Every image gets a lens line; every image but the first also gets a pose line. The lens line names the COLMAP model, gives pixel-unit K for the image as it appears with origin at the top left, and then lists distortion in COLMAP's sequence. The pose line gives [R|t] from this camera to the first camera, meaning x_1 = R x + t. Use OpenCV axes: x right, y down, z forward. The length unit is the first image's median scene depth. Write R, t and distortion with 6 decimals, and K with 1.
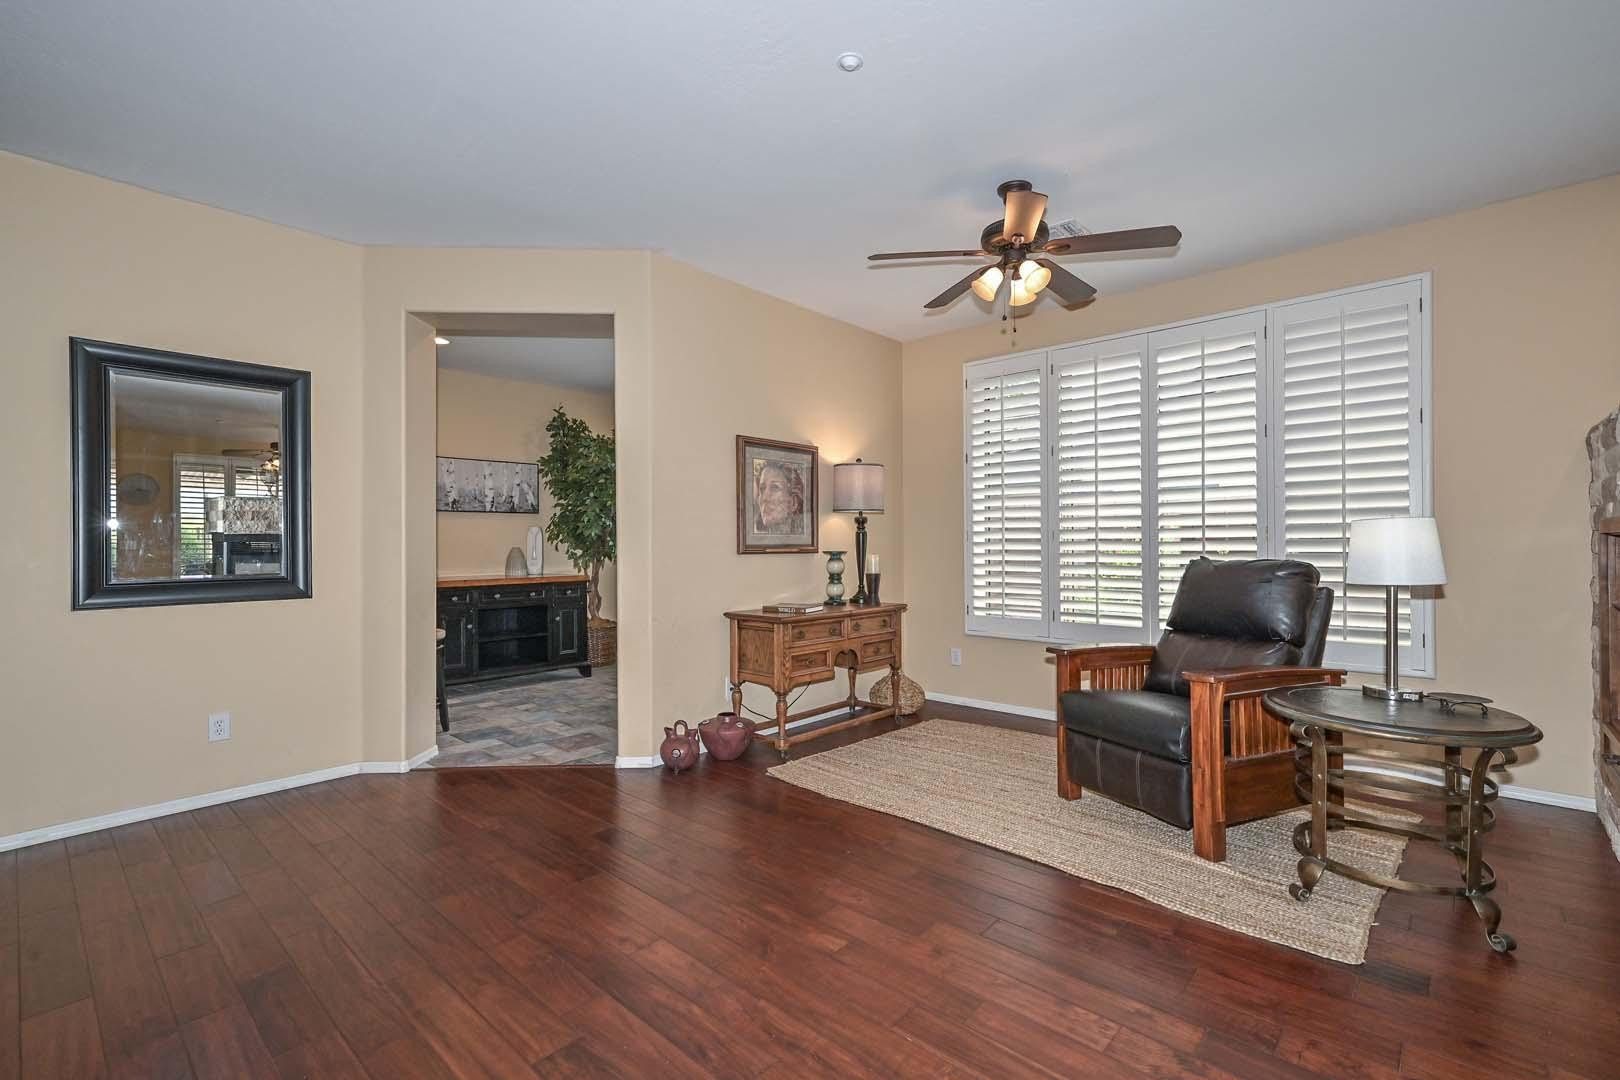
lens RADIAL K [[738.2, 0, 805.9], [0, 738.2, 542.9], [0, 0, 1]] dist [0.016923, 0.001128]
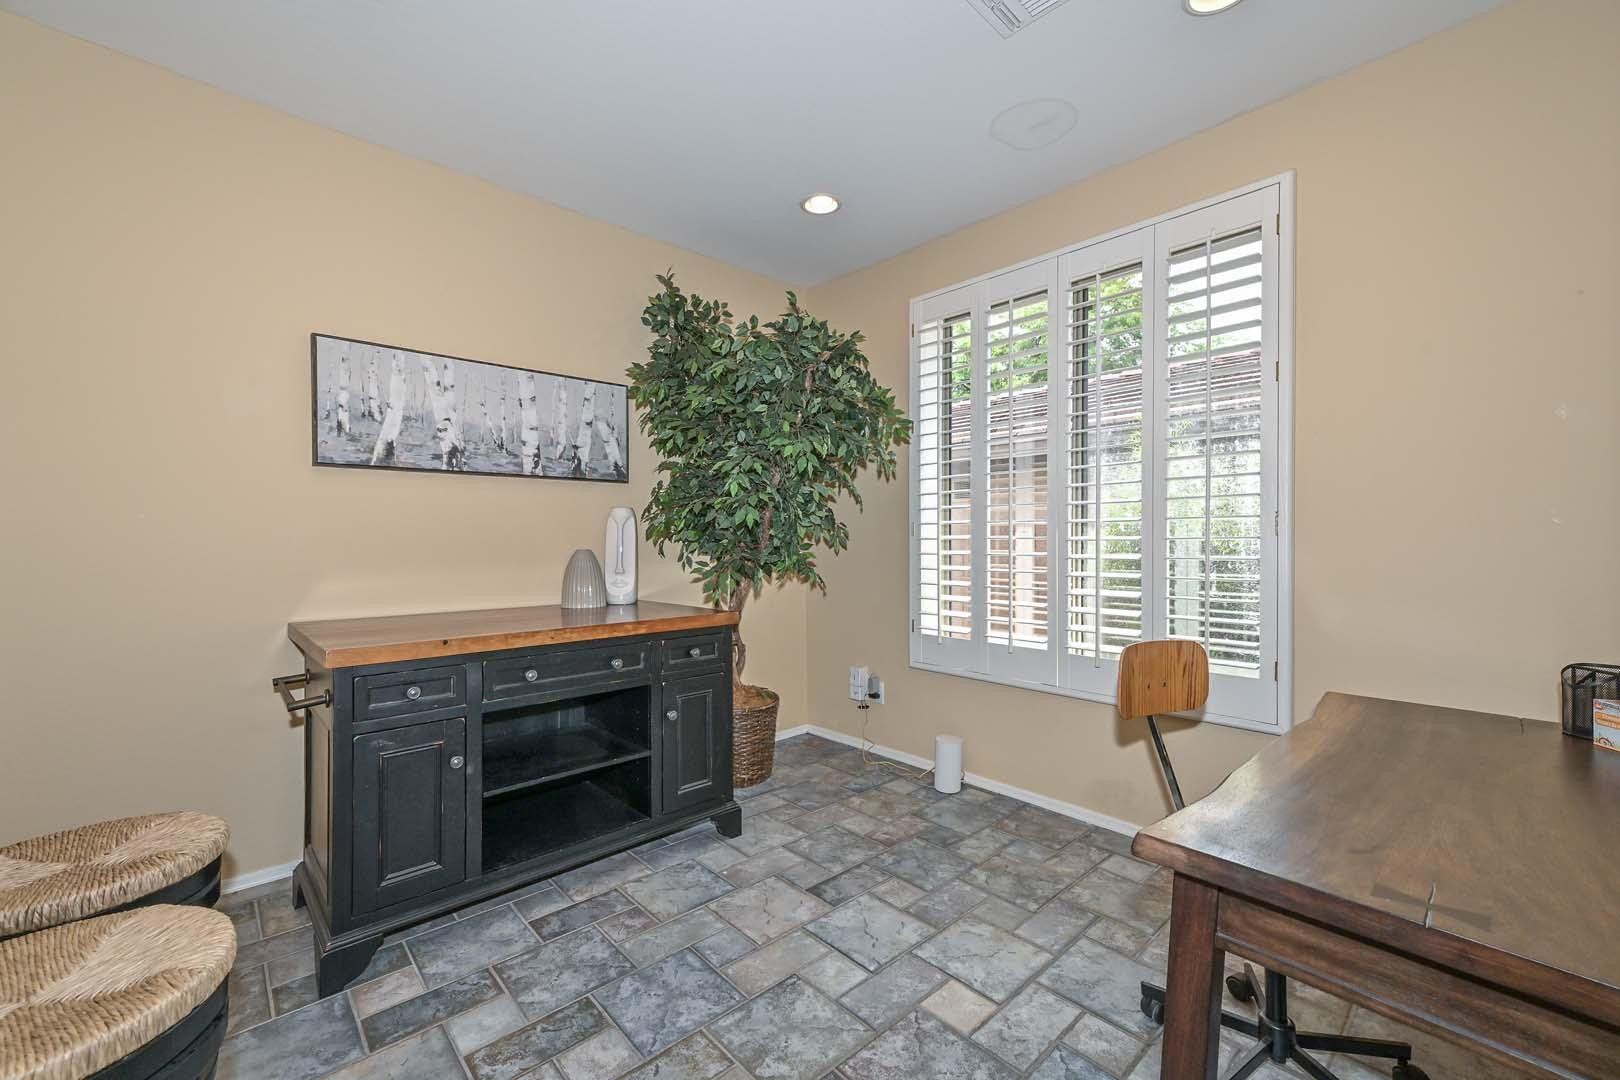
lens RADIAL K [[657.6, 0, 796.9], [0, 657.6, 544.6], [0, 0, 1]] dist [0.012528, -0.000093]
pose [[0.996421, 0.007033, -0.084233, -0.214087], [-0.005976, 0.999900, 0.012800, -0.003677], [0.084314, -0.012251, 0.996364, 0.577227]]
